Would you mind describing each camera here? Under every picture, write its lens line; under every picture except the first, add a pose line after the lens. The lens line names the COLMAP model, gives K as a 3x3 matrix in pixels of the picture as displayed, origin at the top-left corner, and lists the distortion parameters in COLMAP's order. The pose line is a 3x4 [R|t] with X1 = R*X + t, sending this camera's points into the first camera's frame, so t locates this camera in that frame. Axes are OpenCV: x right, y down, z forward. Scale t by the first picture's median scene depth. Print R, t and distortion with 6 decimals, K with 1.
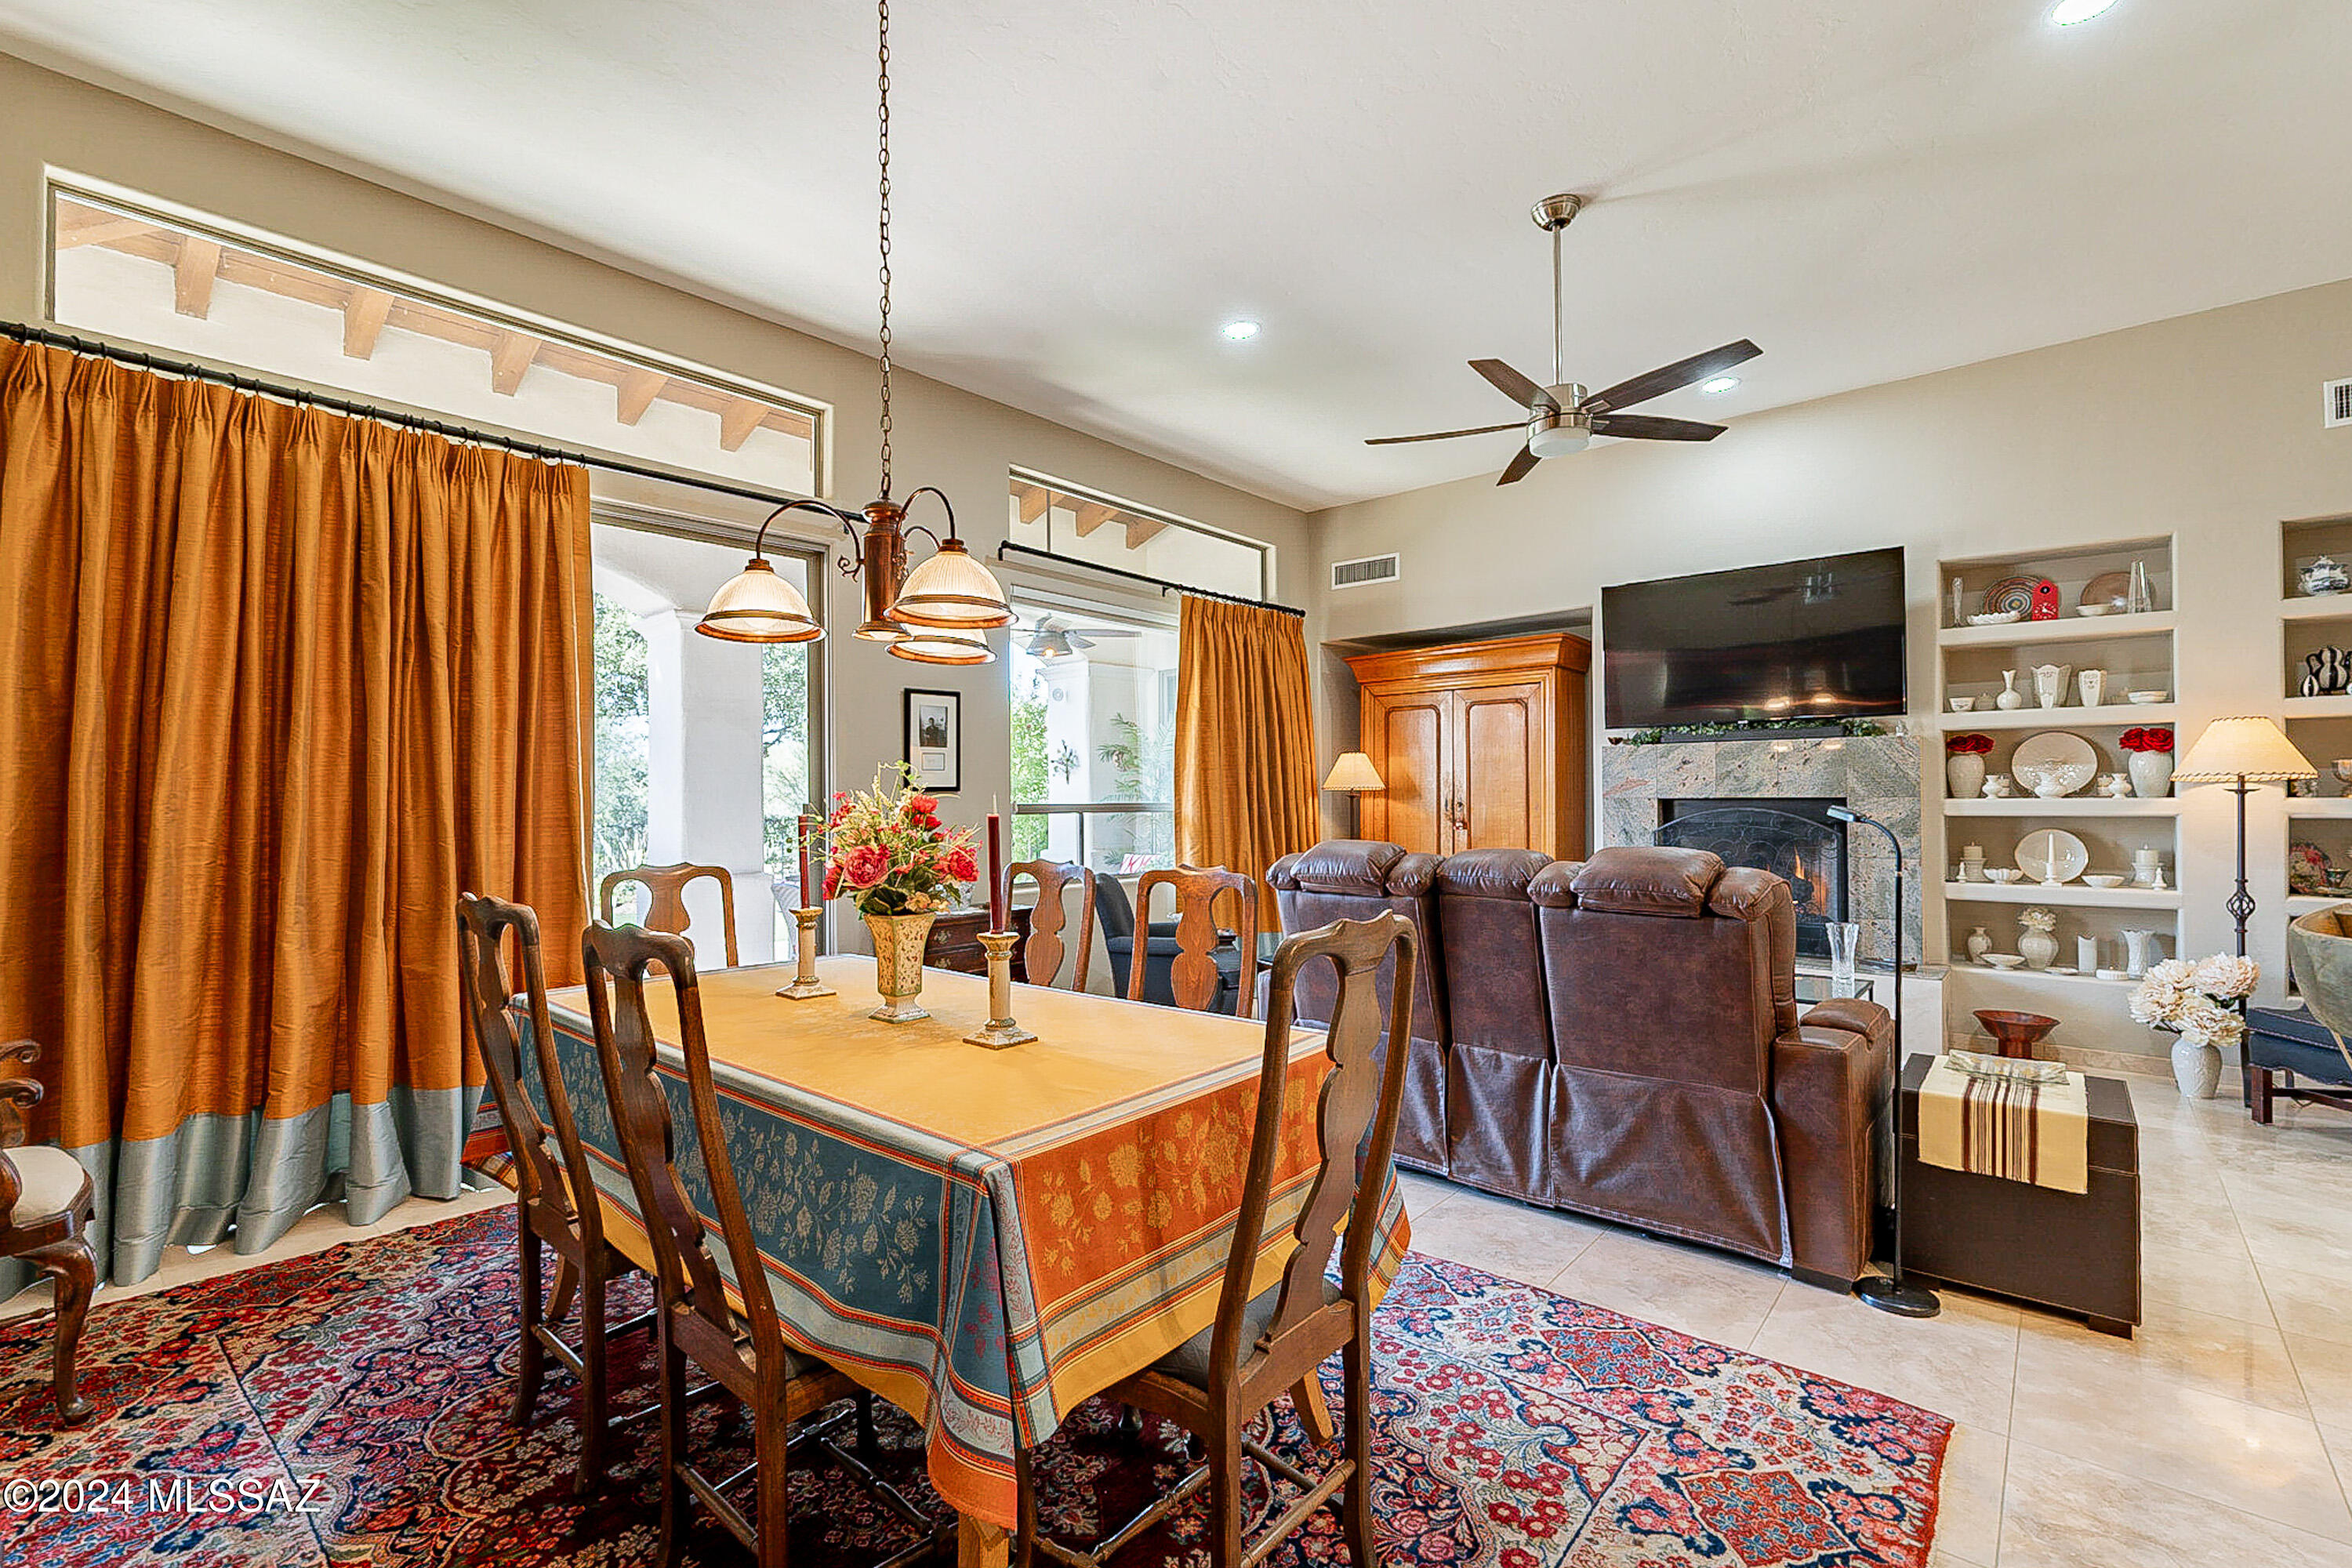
lens RADIAL K [[1031.3, 0, 1180.8], [0, 1031.3, 788.7], [0, 0, 1]] dist [-0.002232, -0.000548]
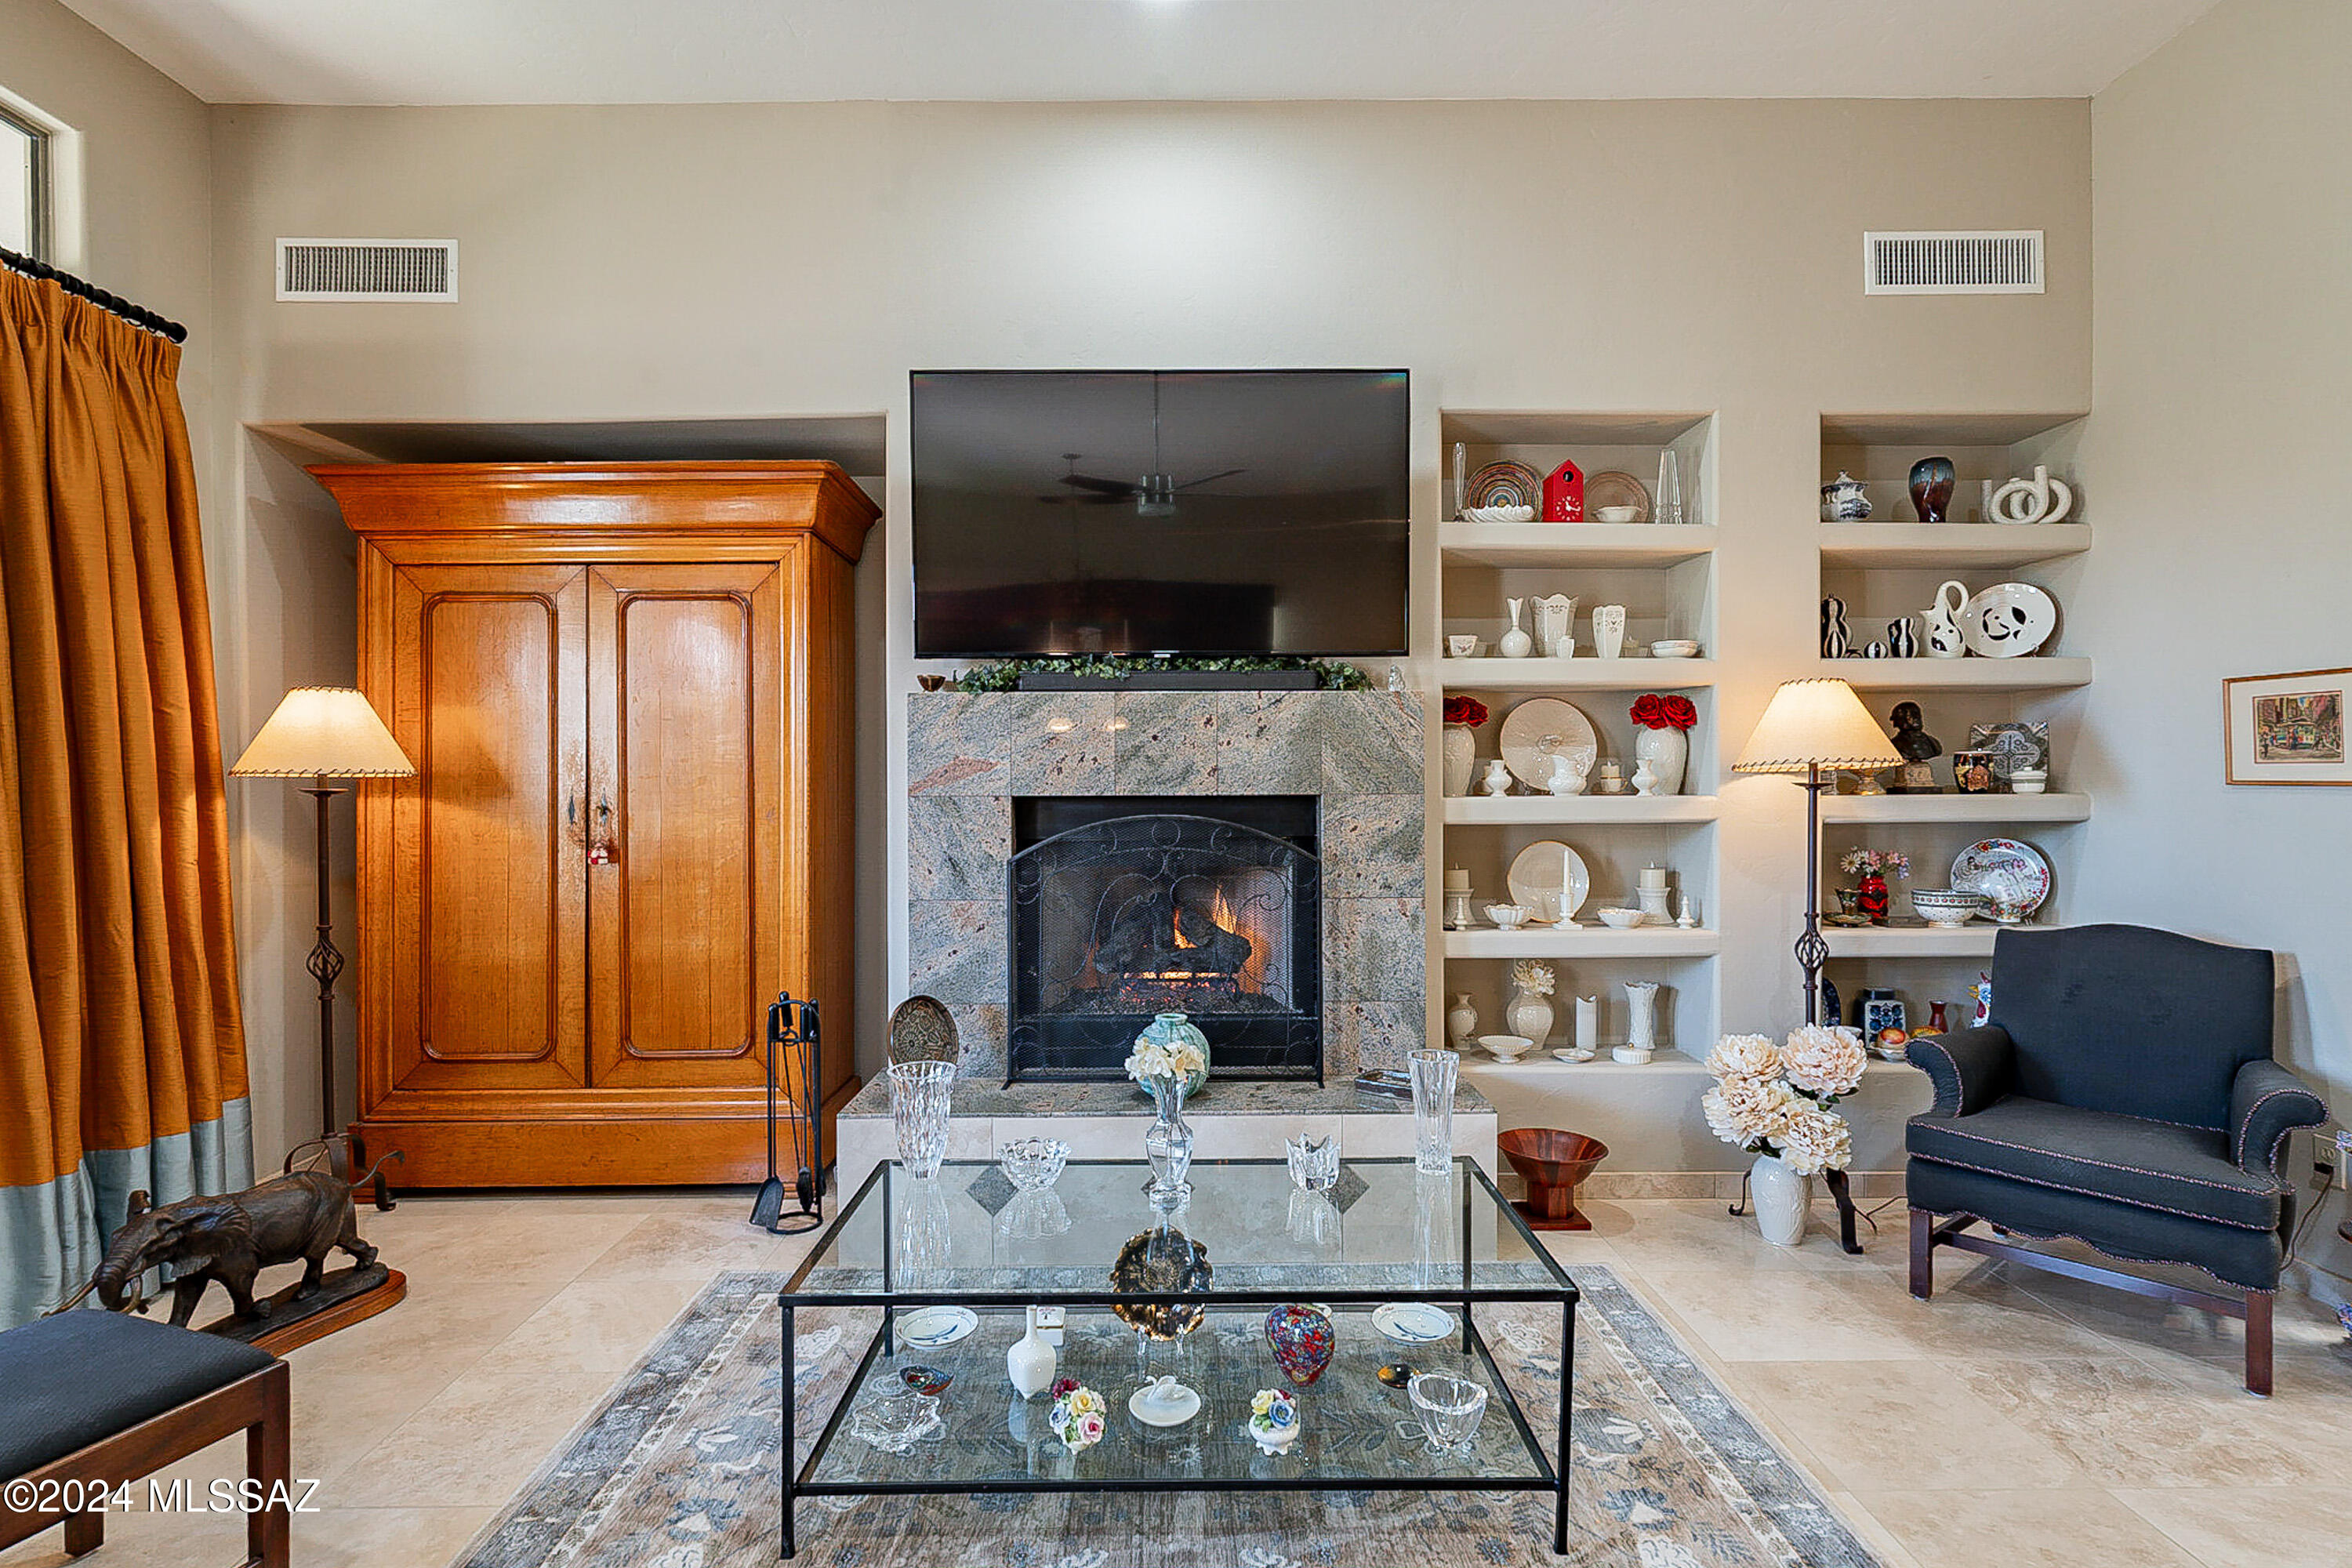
lens RADIAL K [[1135.8, 0, 1176.0], [0, 1135.8, 784.0], [0, 0, 1]] dist [-0.000440, 0.001080]
pose [[0.753558, 0.004066, 0.657368, 0.170360], [-0.005201, 0.999986, -0.000224, 0.003048], [-0.657360, -0.003250, 0.753569, 0.586512]]
